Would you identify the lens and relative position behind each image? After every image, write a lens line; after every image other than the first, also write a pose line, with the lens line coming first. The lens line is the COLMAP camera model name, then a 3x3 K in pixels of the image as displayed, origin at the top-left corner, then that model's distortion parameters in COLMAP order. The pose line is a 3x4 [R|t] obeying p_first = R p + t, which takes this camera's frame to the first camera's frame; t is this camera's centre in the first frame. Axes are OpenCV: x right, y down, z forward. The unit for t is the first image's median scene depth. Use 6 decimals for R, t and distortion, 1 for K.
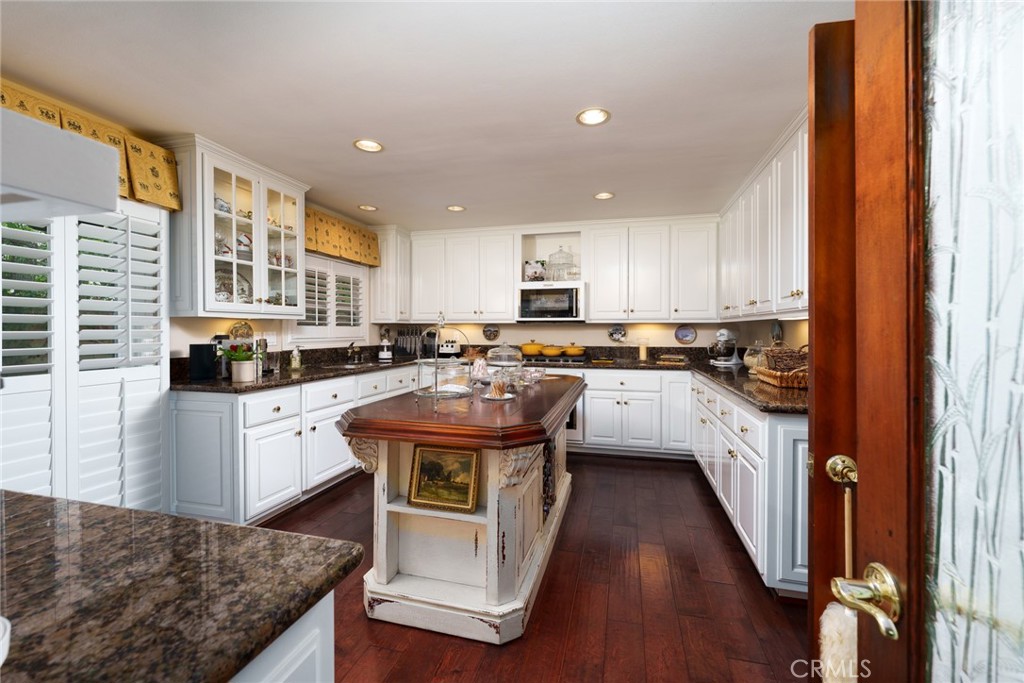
lens RADIAL K [[420.4, 0, 514.2], [0, 420.4, 337.3], [0, 0, 1]] dist [0.001849, 0.000290]
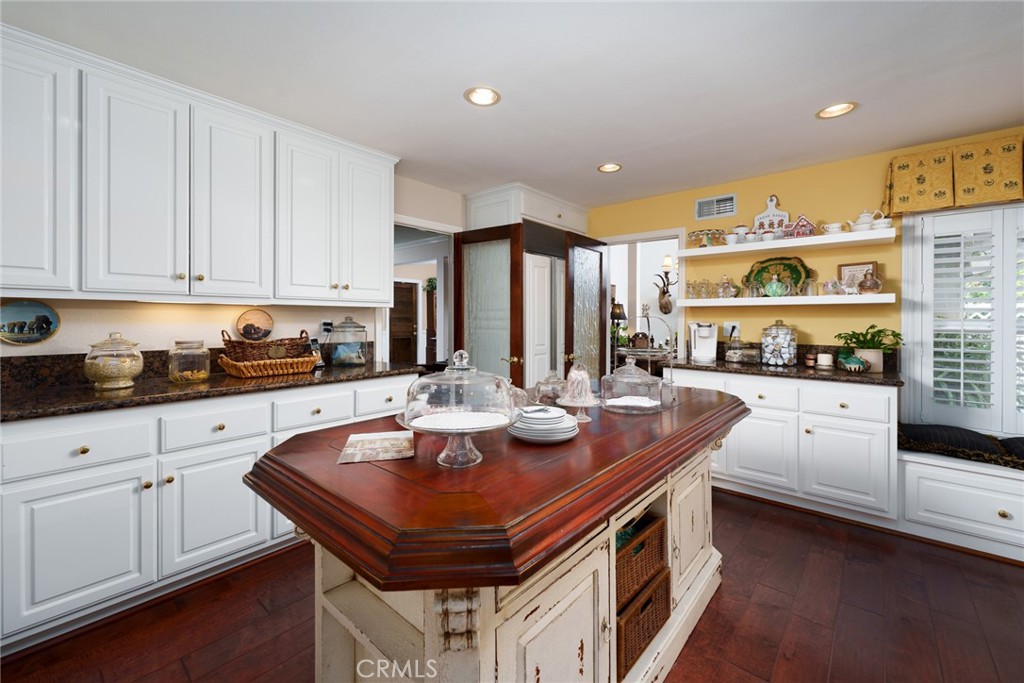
lens RADIAL K [[420.4, 0, 491.5], [0, 420.4, 323.1], [0, 0, 1]] dist [0.001849, 0.000290]
pose [[0.894367, 0.003582, -0.447320, 0.094368], [-0.005108, 0.999985, -0.002206, -0.004621], [0.447305, 0.004258, 0.894371, 0.297237]]
